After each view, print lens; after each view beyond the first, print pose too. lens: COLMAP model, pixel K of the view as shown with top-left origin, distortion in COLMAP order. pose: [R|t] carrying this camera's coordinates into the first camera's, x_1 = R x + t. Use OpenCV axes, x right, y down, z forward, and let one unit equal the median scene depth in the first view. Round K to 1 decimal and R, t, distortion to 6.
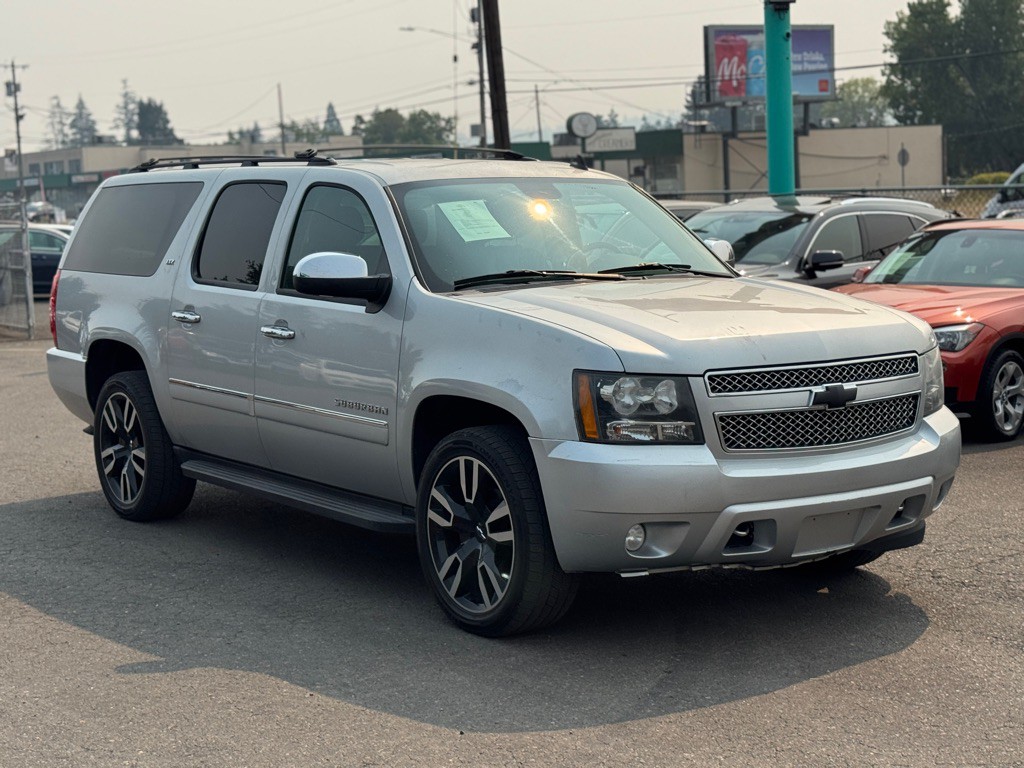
lens RADIAL K [[1685.9, 0, 512.3], [0, 1685.9, 405.8], [0, 0, 1]] dist [0.118239, -0.048914]
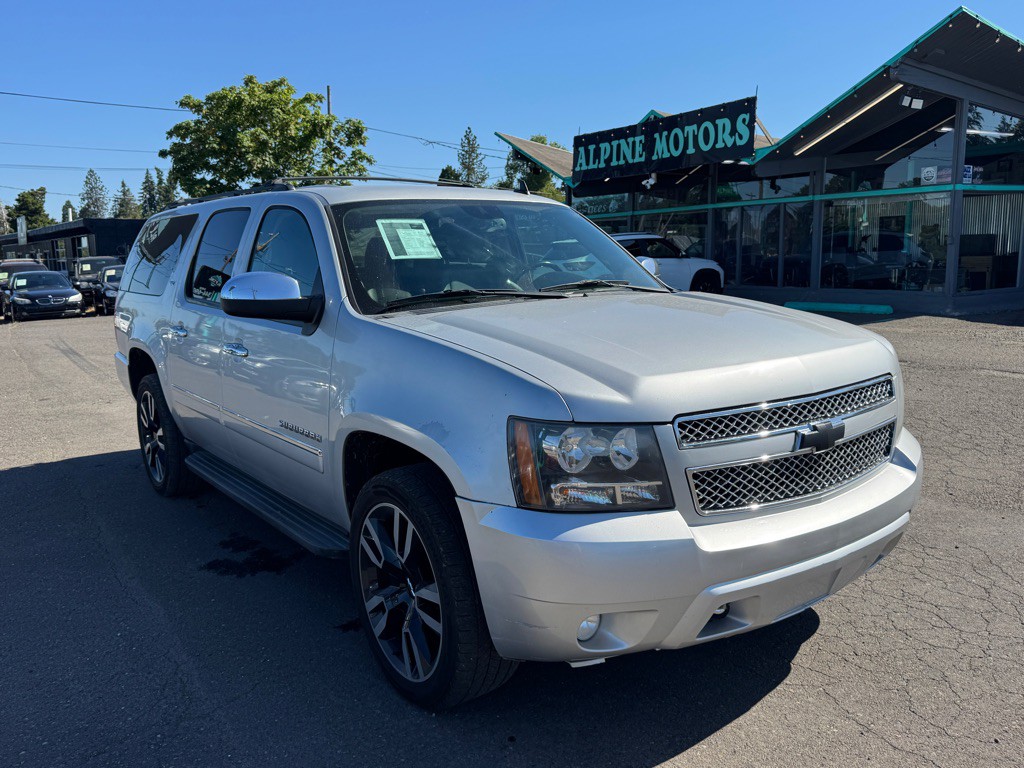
lens RADIAL K [[825.9, 0, 511.4], [0, 825.9, 385.7], [0, 0, 1]] dist [0.031173, -0.013247]
pose [[0.999890, -0.013857, 0.005274, 0.035463], [0.013617, 0.998972, 0.043227, -0.051909], [-0.005867, -0.043150, 0.999051, 0.605835]]
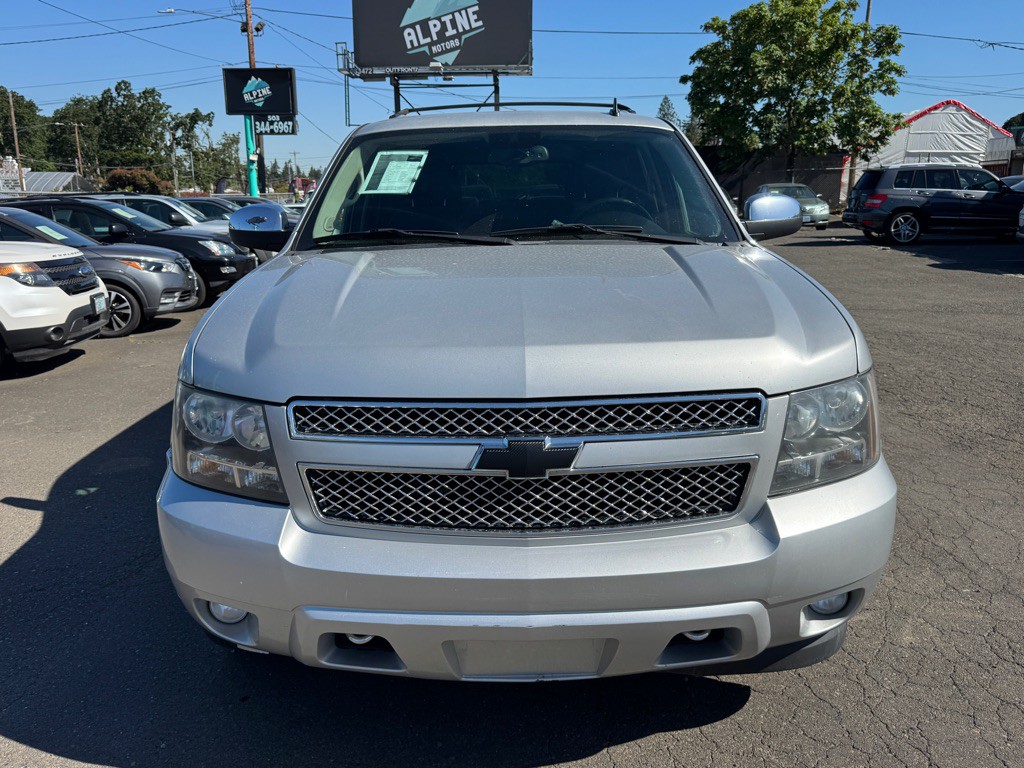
lens RADIAL K [[825.5, 0, 518.1], [0, 825.5, 380.7], [0, 0, 1]] dist [0.035141, -0.014371]
pose [[0.821593, 0.133251, -0.554283, 0.357203], [-0.065091, 0.987867, 0.141003, -0.076787], [0.566347, -0.079768, 0.820298, 0.775918]]
